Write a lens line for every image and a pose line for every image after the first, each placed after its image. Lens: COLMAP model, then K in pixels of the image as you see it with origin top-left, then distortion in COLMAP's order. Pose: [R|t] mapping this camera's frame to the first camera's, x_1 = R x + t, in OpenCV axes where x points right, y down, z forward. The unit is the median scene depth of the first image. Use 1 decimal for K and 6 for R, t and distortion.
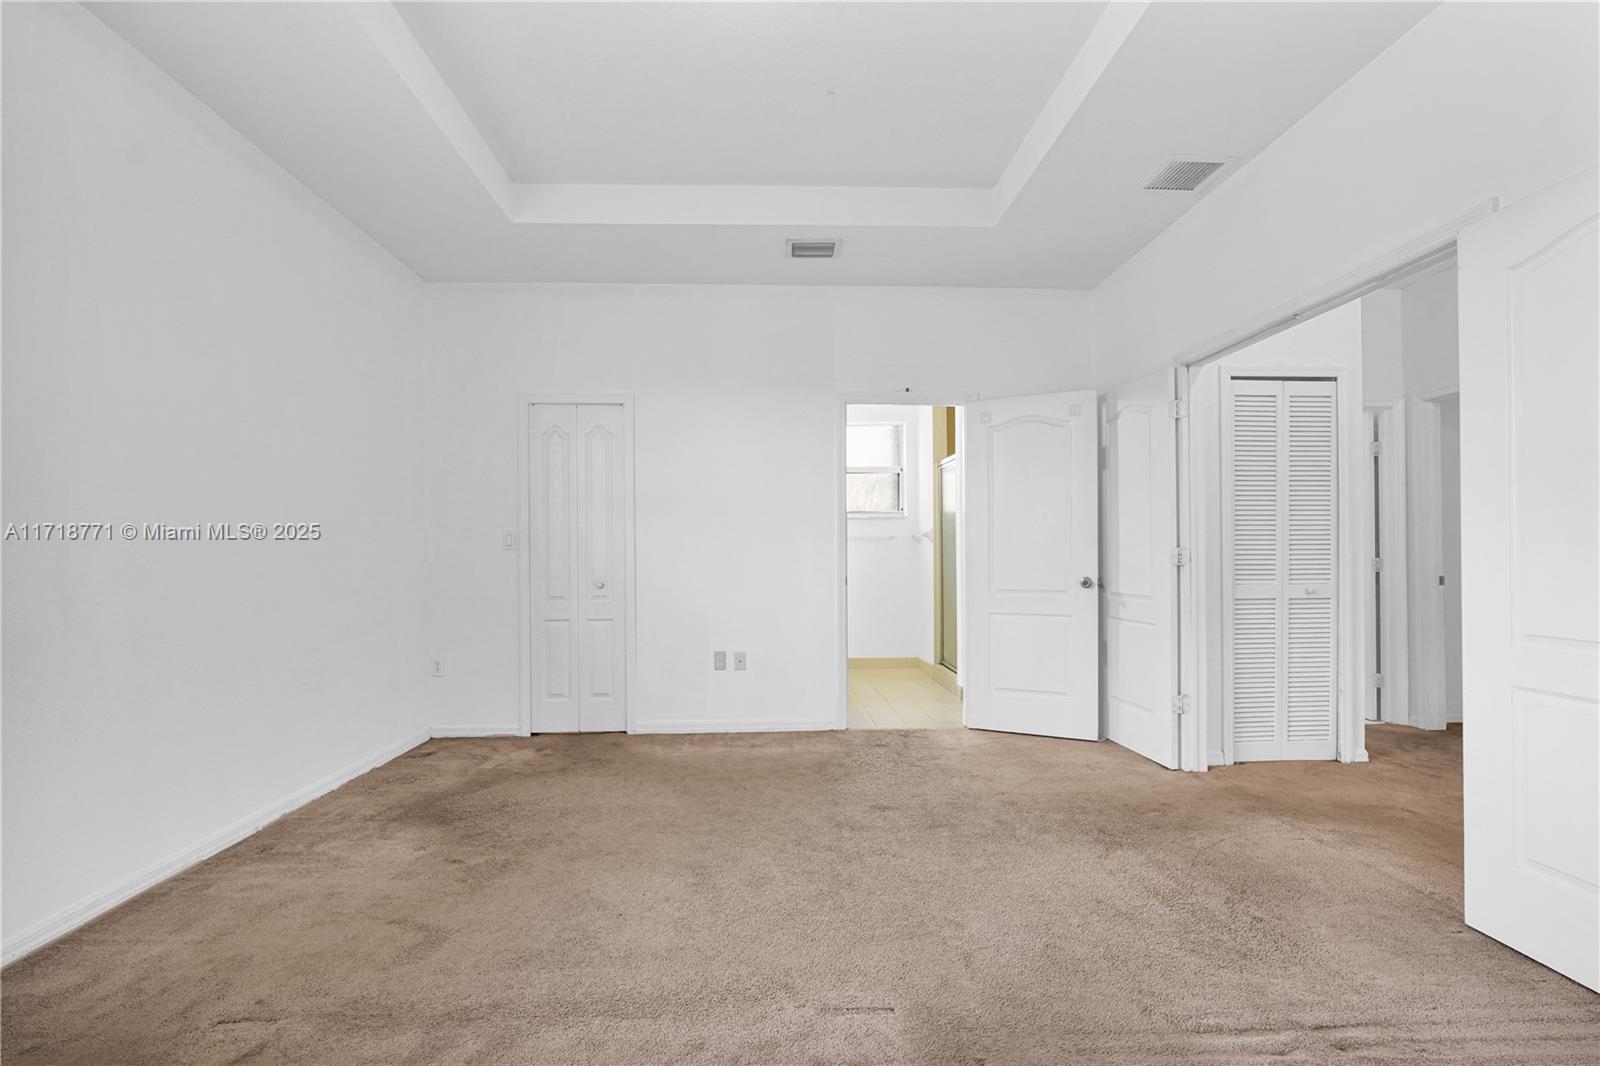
lens RADIAL K [[739.9, 0, 799.3], [0, 739.9, 545.1], [0, 0, 1]] dist [-0.006430, 0.000635]
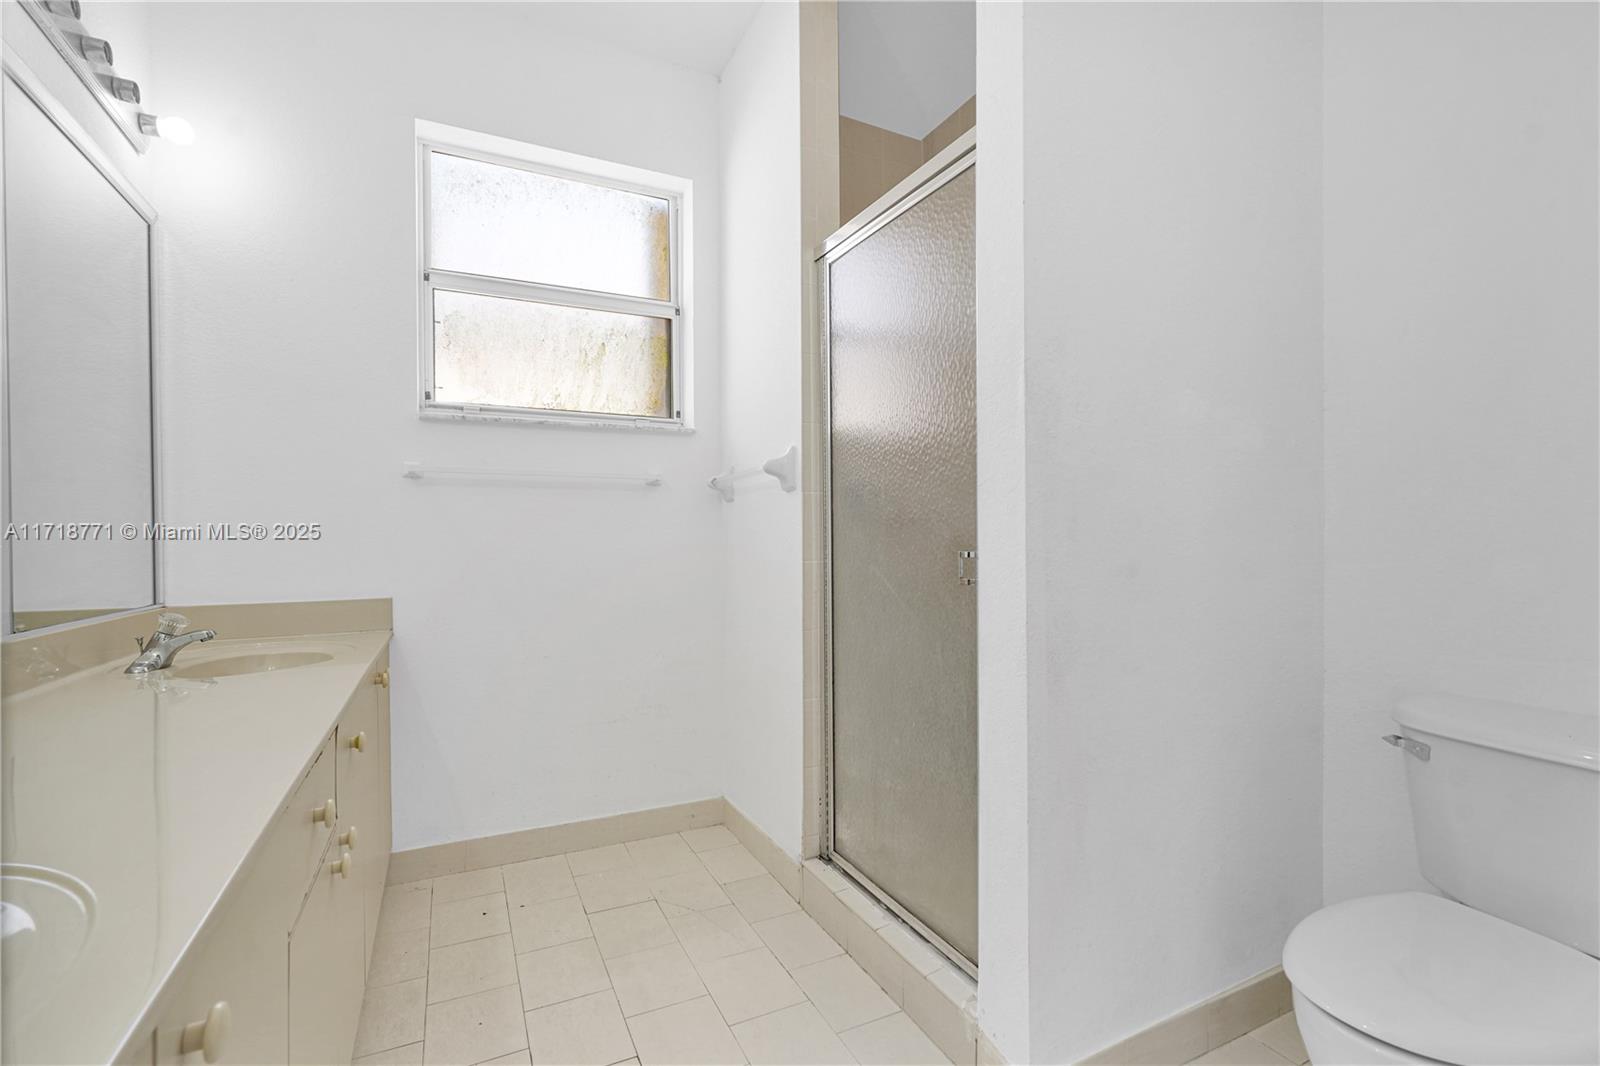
lens RADIAL K [[739.9, 0, 807.2], [0, 739.9, 538.5], [0, 0, 1]] dist [-0.006430, 0.000635]
pose [[0.919173, 0.002440, 0.393848, 0.049532], [-0.002120, 0.999997, -0.001249, 0.017126], [-0.393849, 0.000313, 0.919175, 0.624140]]
